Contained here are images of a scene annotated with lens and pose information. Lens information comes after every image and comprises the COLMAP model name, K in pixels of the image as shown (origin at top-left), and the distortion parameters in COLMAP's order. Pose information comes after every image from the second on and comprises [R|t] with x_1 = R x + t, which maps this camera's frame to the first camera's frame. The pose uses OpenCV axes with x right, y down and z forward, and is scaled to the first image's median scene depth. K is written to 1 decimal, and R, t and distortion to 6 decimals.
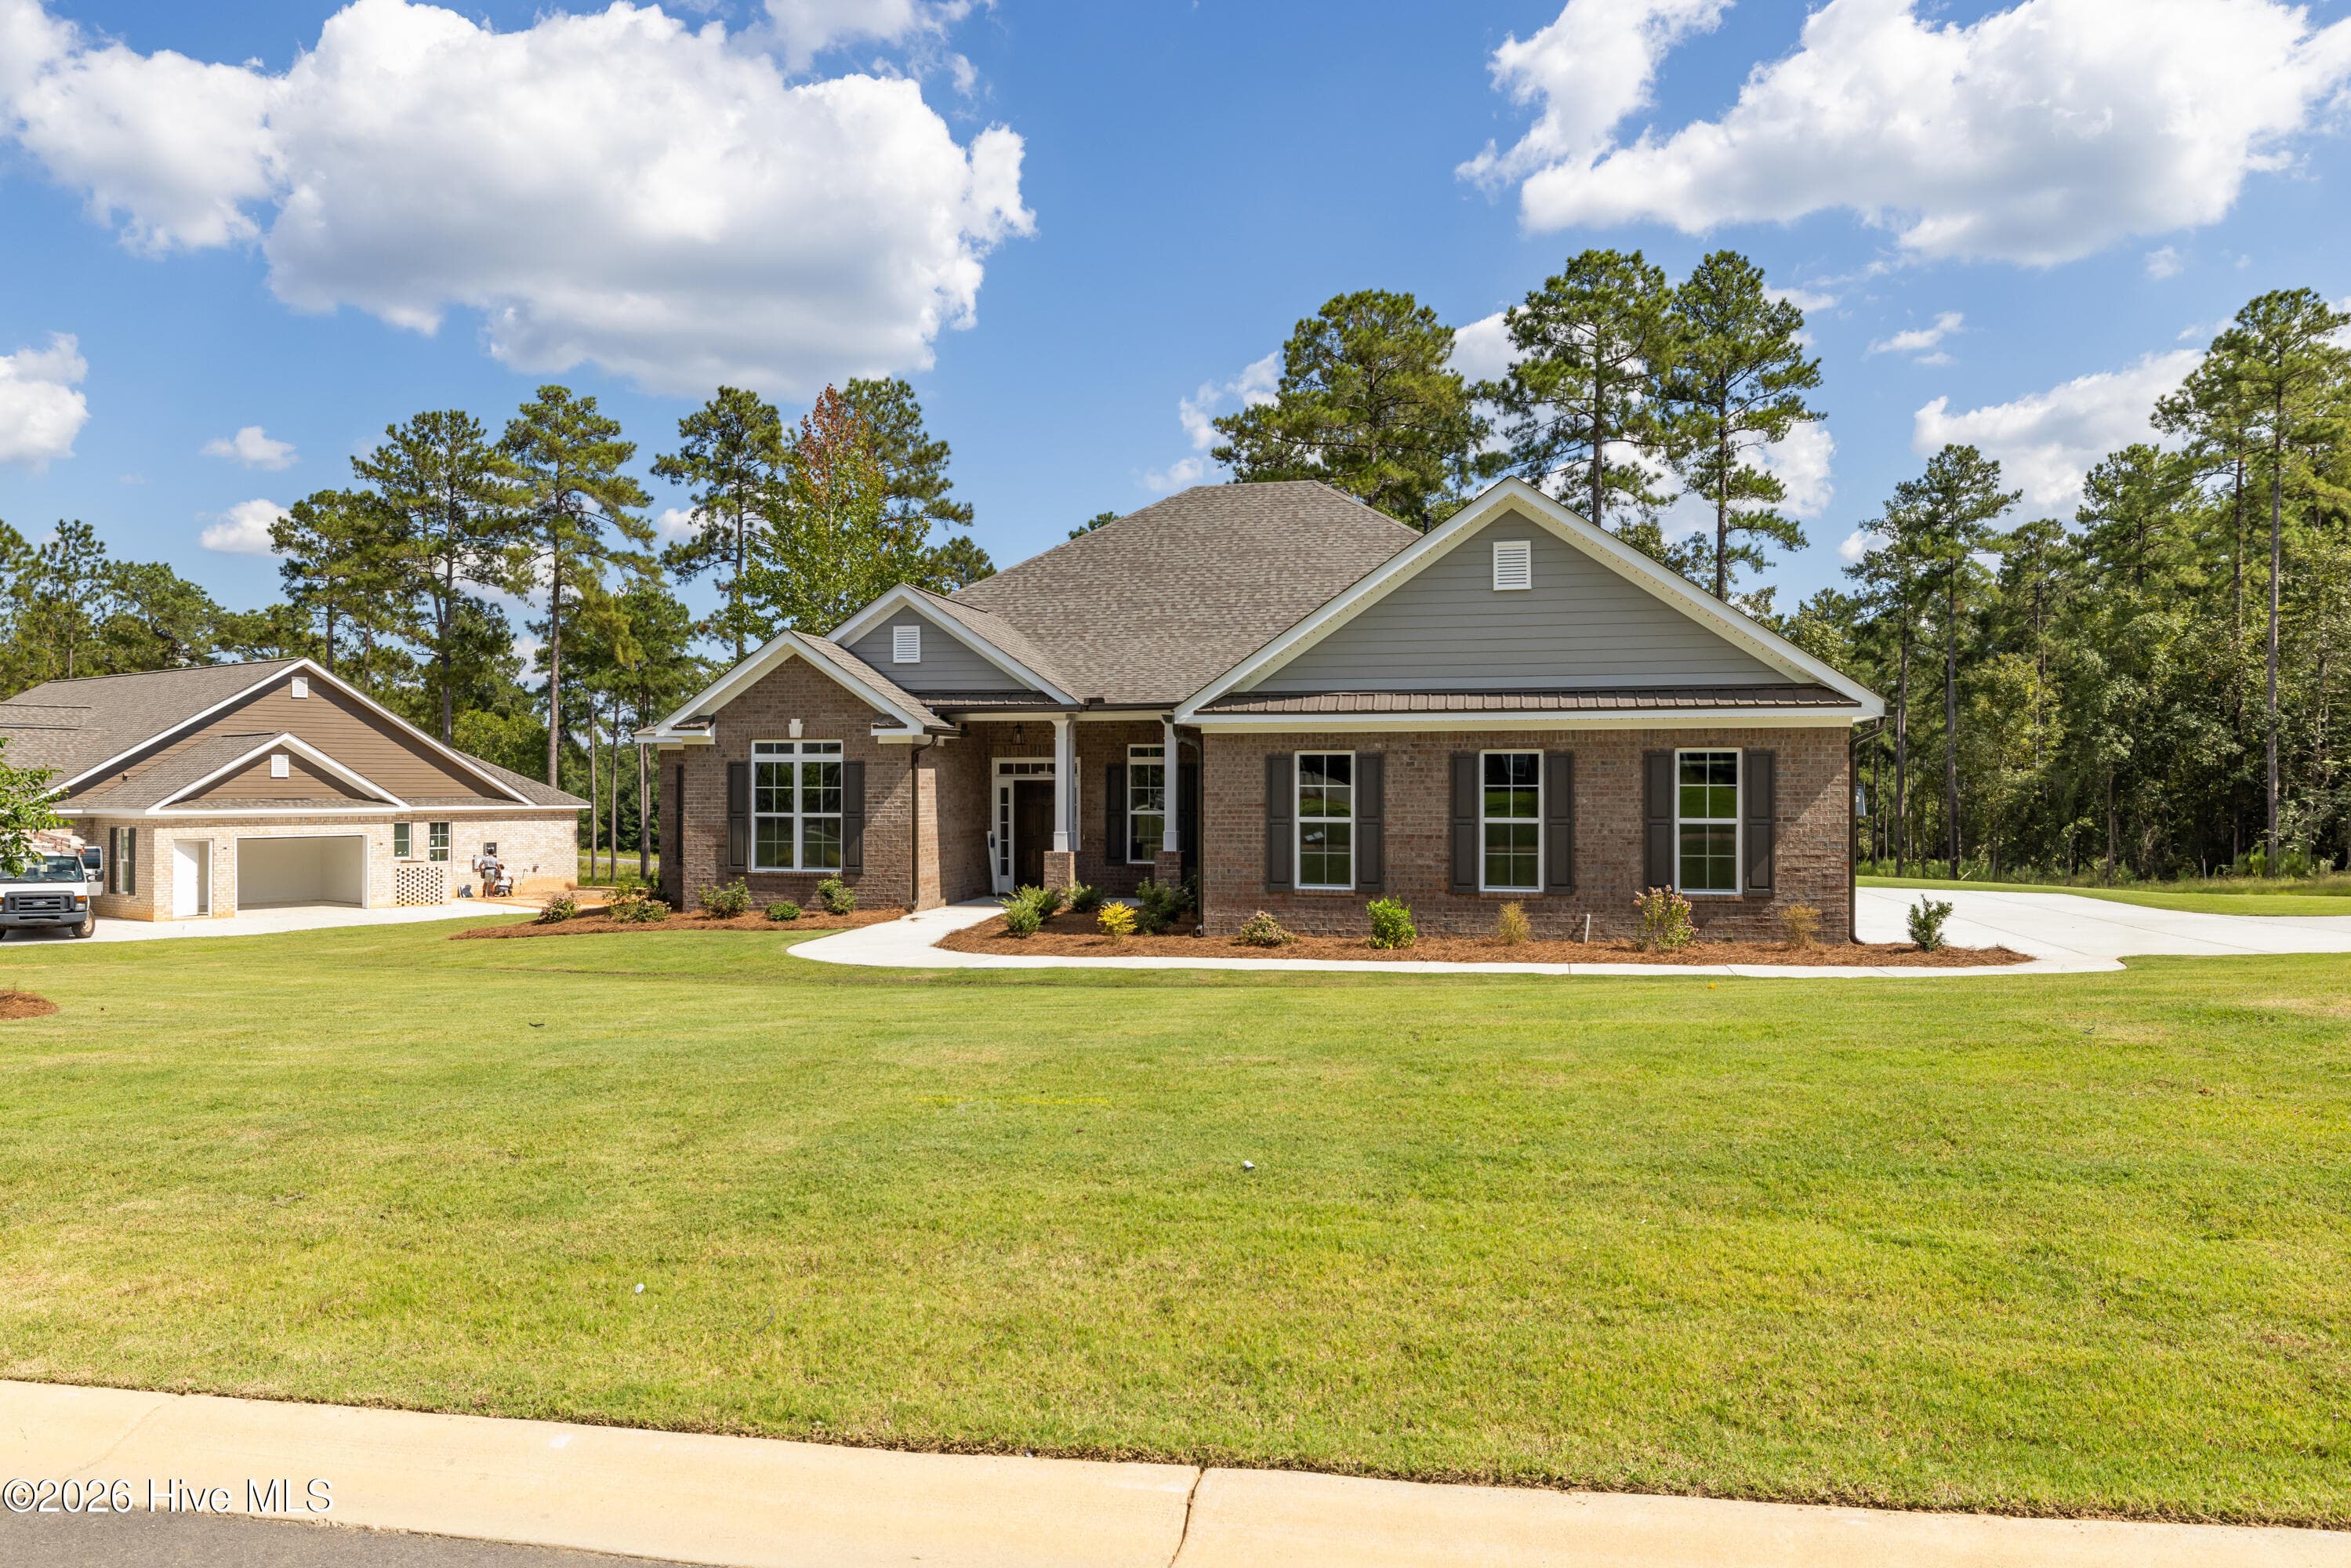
lens RADIAL K [[1627.0, 0, 1175.5], [0, 1627.0, 784.0], [0, 0, 1]] dist [0.009170, -0.000733]
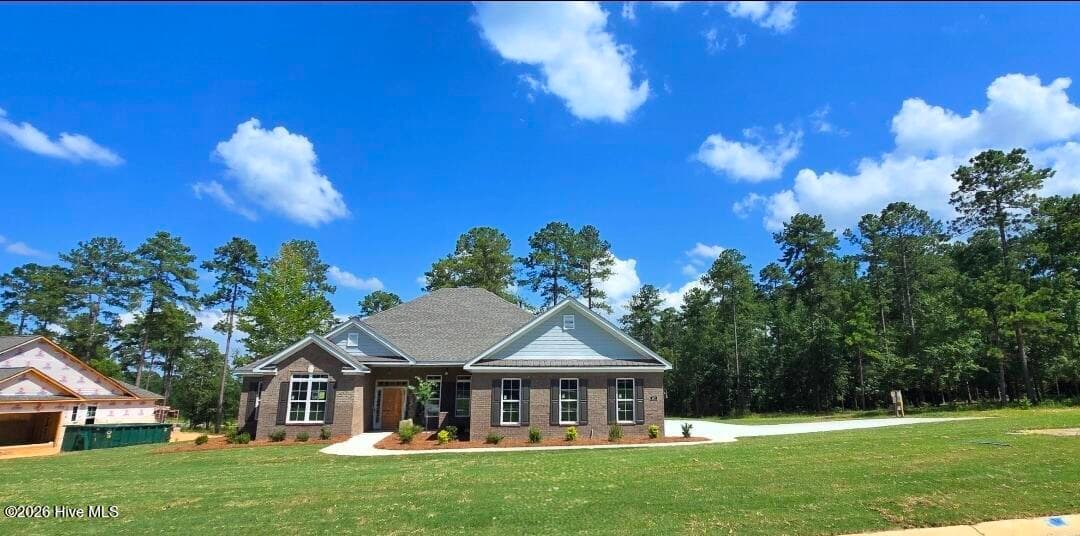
lens RADIAL K [[557.0, 0, 579.2], [0, 557.0, 267.0], [0, 0, 1]] dist [-0.003342, -0.001372]
pose [[0.941886, 0.067678, 0.329046, -0.060700], [0.003398, 0.977527, -0.210783, -0.001272], [-0.335917, 0.199652, 0.920488, -0.030921]]
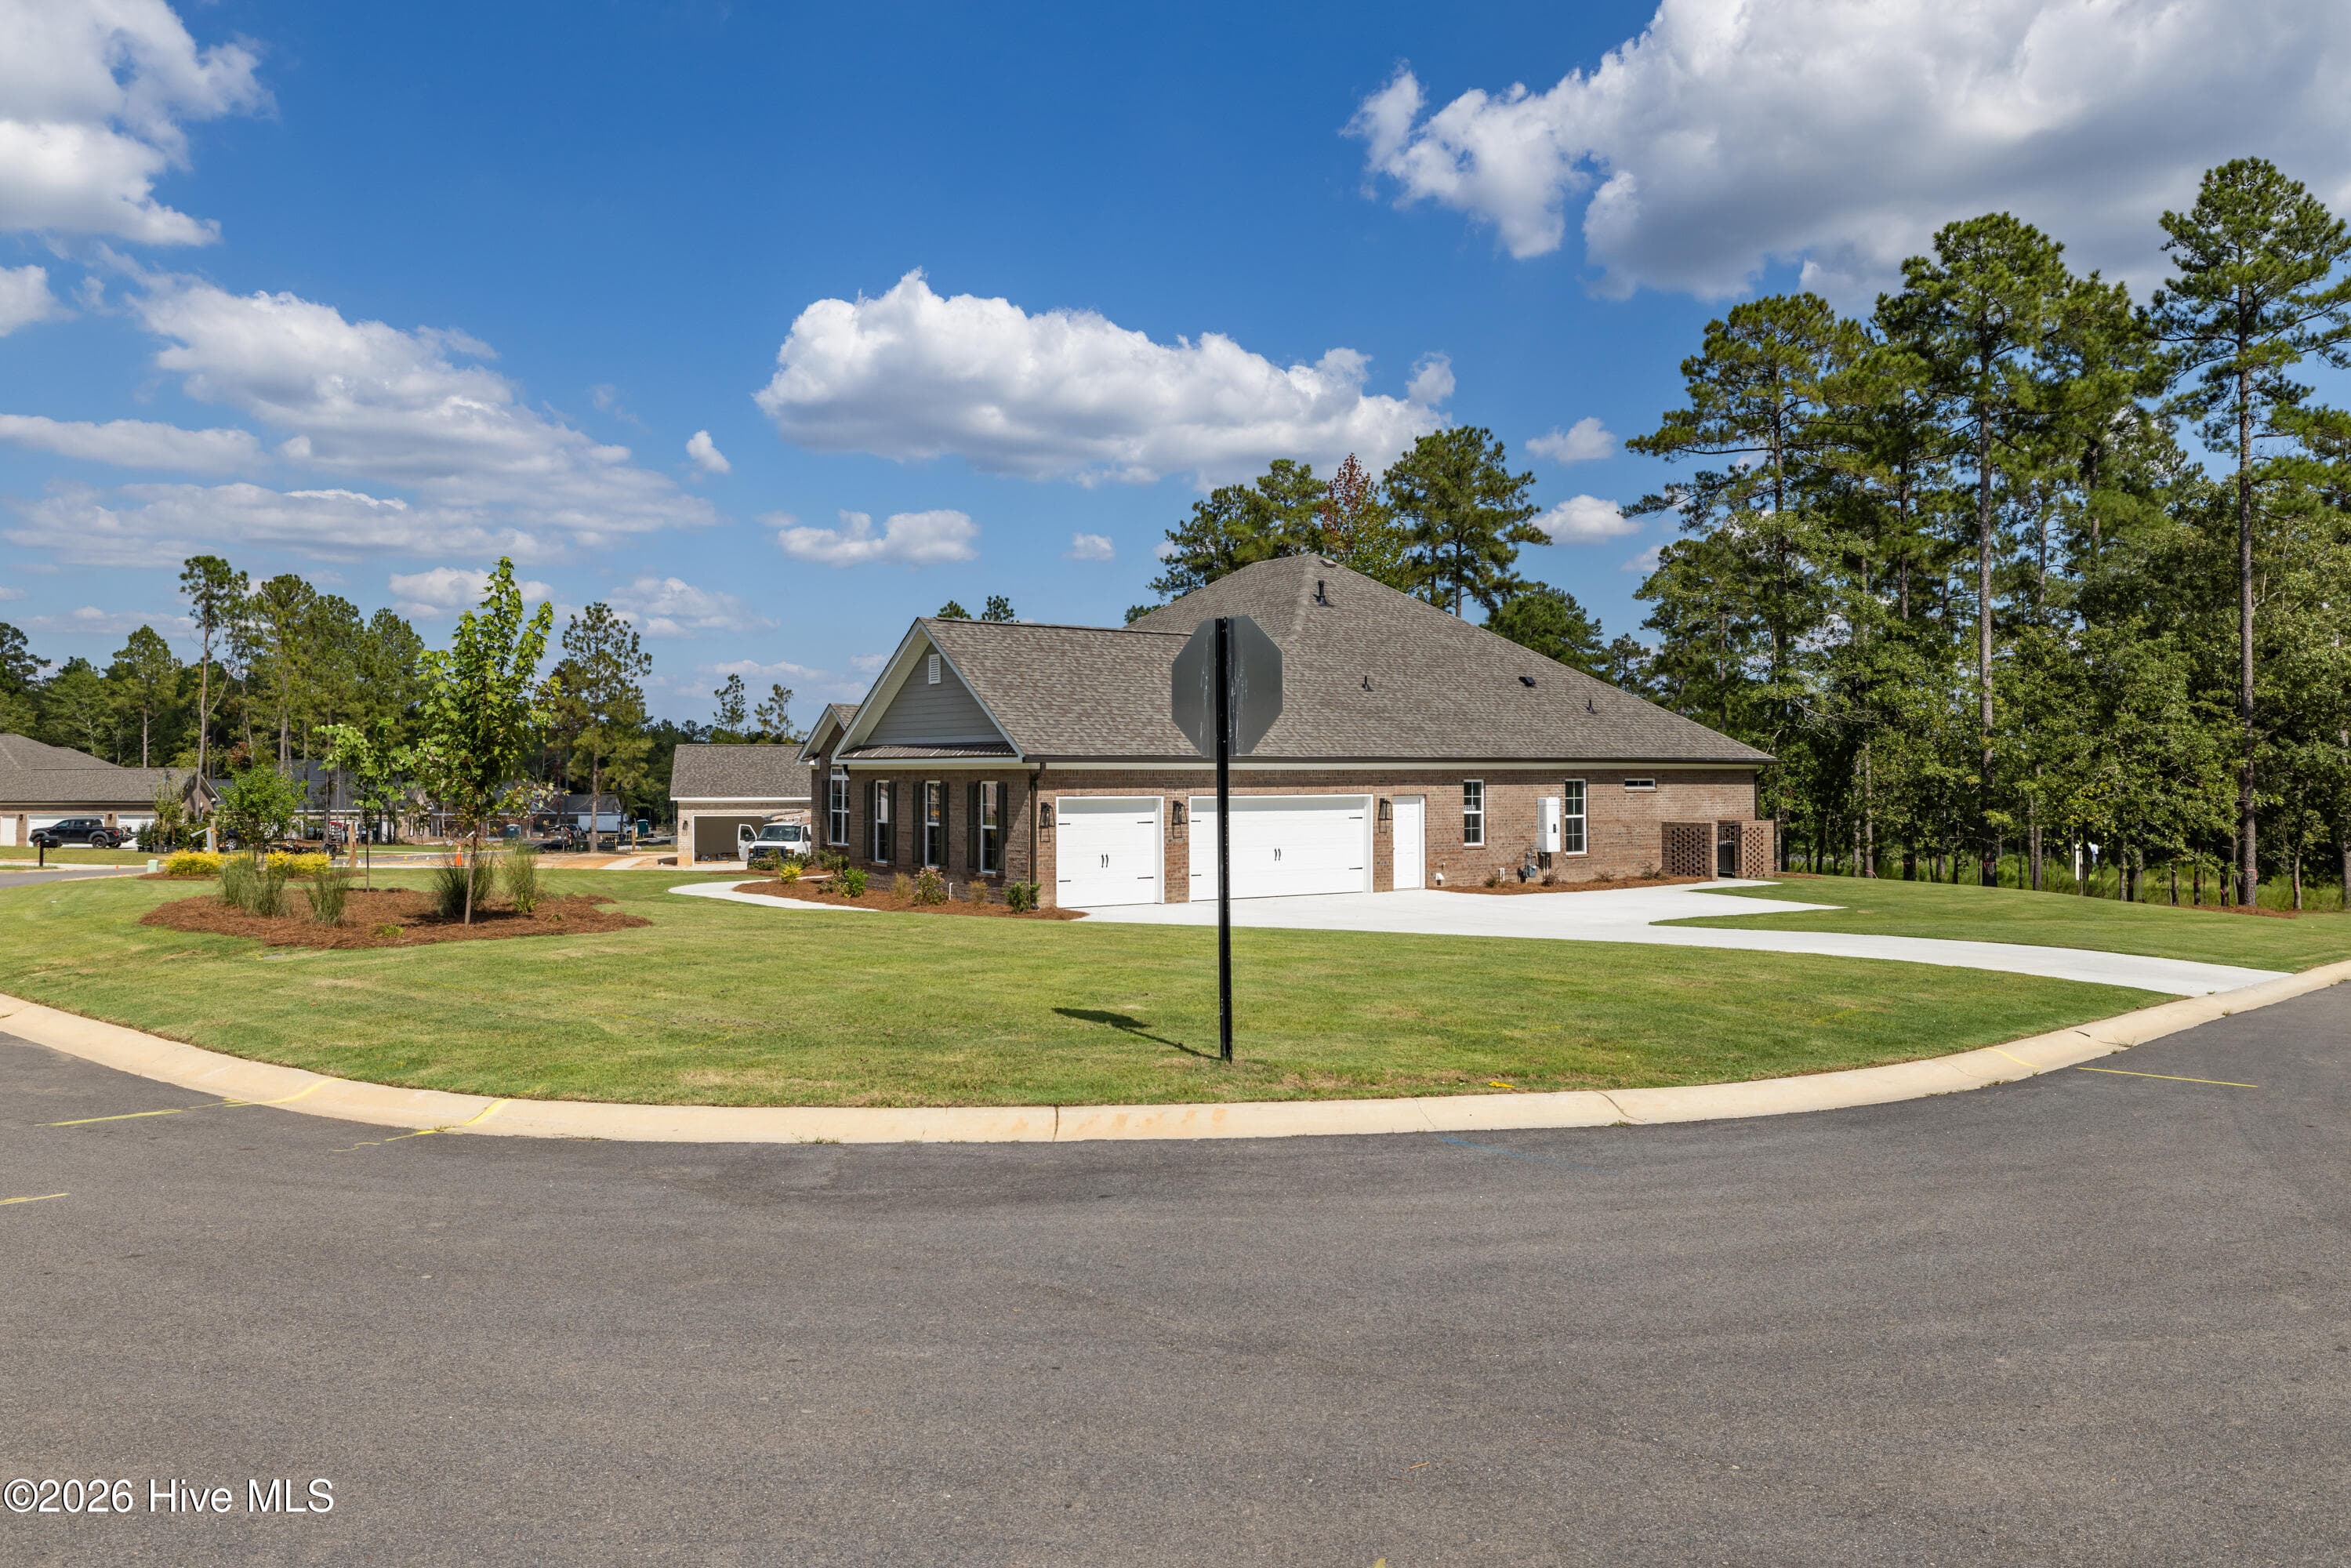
lens RADIAL K [[1684.9, 0, 1185.4], [0, 1684.9, 778.3], [0, 0, 1]] dist [0.030169, -0.046591]
pose [[0.738966, 0.009040, -0.673682, 0.605271], [0.001297, 0.999889, 0.014839, -0.018623], [0.673741, -0.011840, 0.738872, -0.039436]]
